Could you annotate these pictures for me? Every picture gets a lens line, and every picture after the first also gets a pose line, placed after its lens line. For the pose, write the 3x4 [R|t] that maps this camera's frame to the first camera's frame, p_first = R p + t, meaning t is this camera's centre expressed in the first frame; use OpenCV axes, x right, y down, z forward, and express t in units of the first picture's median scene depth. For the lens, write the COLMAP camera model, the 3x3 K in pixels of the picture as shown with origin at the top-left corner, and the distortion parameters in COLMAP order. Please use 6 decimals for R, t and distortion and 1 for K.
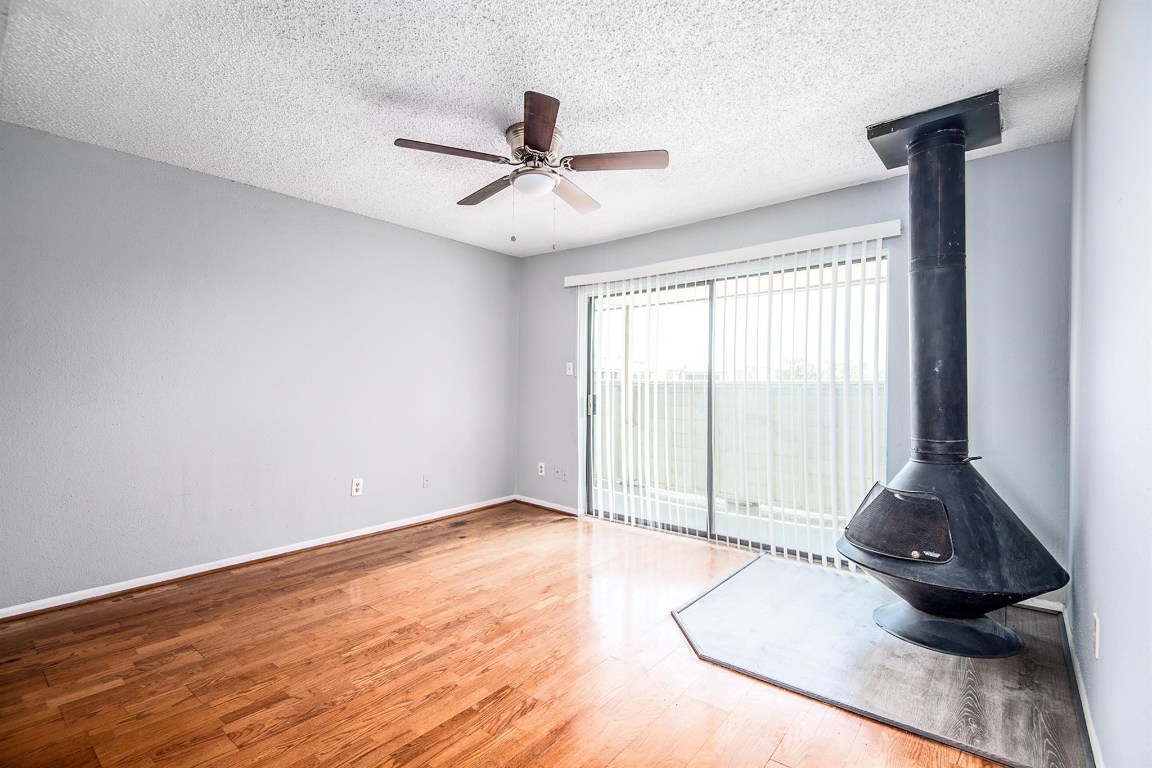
lens RADIAL K [[561.5, 0, 575.6], [0, 561.5, 356.9], [0, 0, 1]] dist [-0.000972, -0.000704]
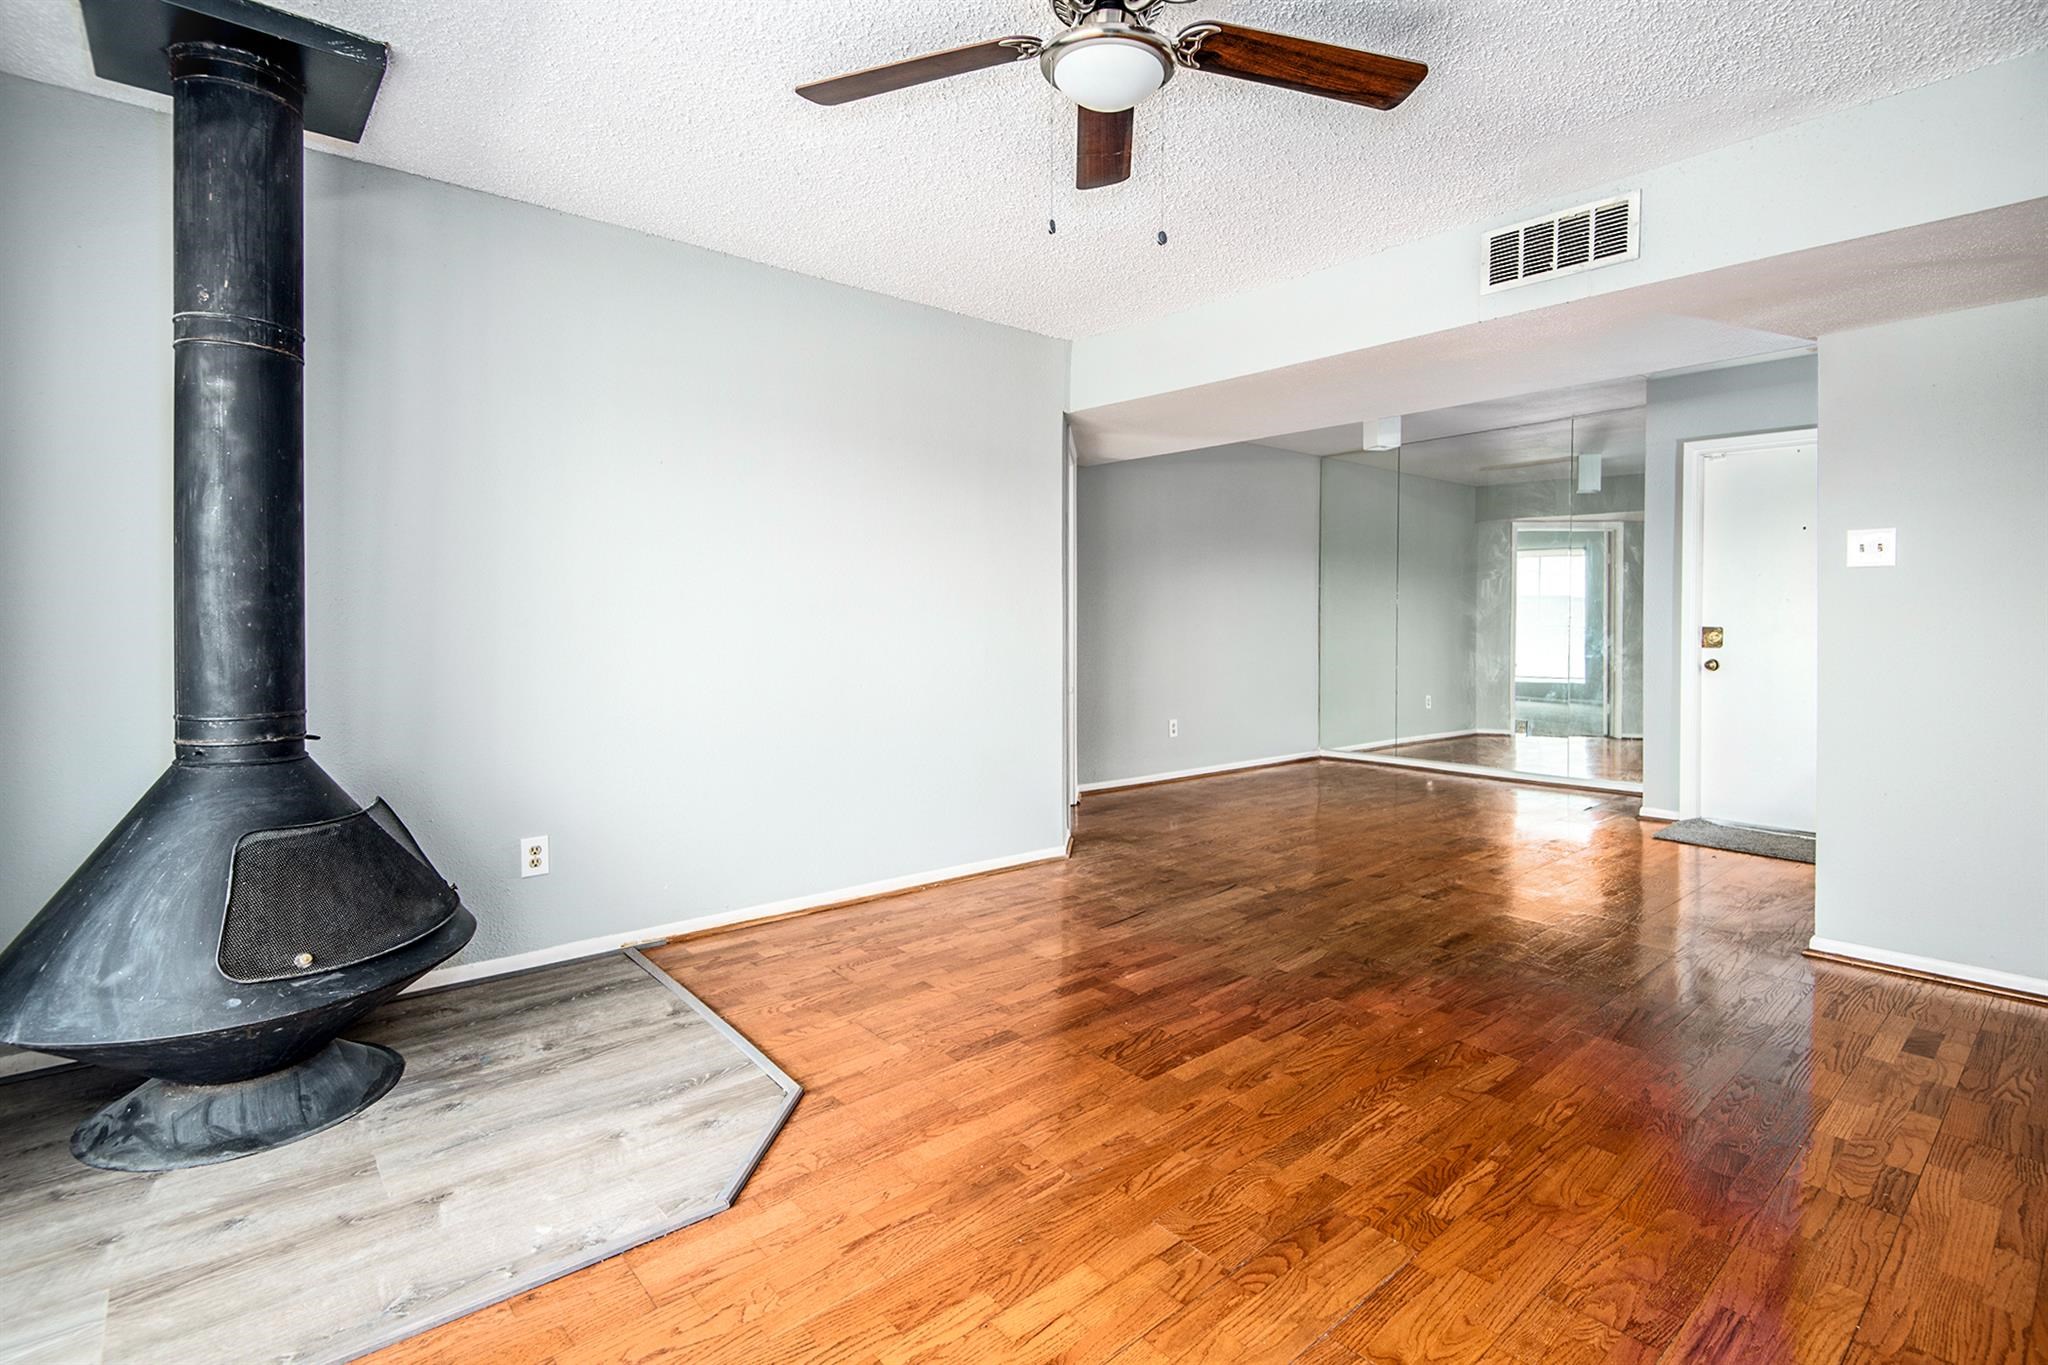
lens RADIAL K [[998.2, 0, 1023.3], [0, 998.2, 634.3], [0, 0, 1]] dist [-0.000972, -0.000704]
pose [[-0.983918, -0.013638, 0.178097, -0.171153], [-0.018169, 0.999551, -0.023835, 0.108524], [-0.177692, -0.026688, -0.983724, 2.054433]]
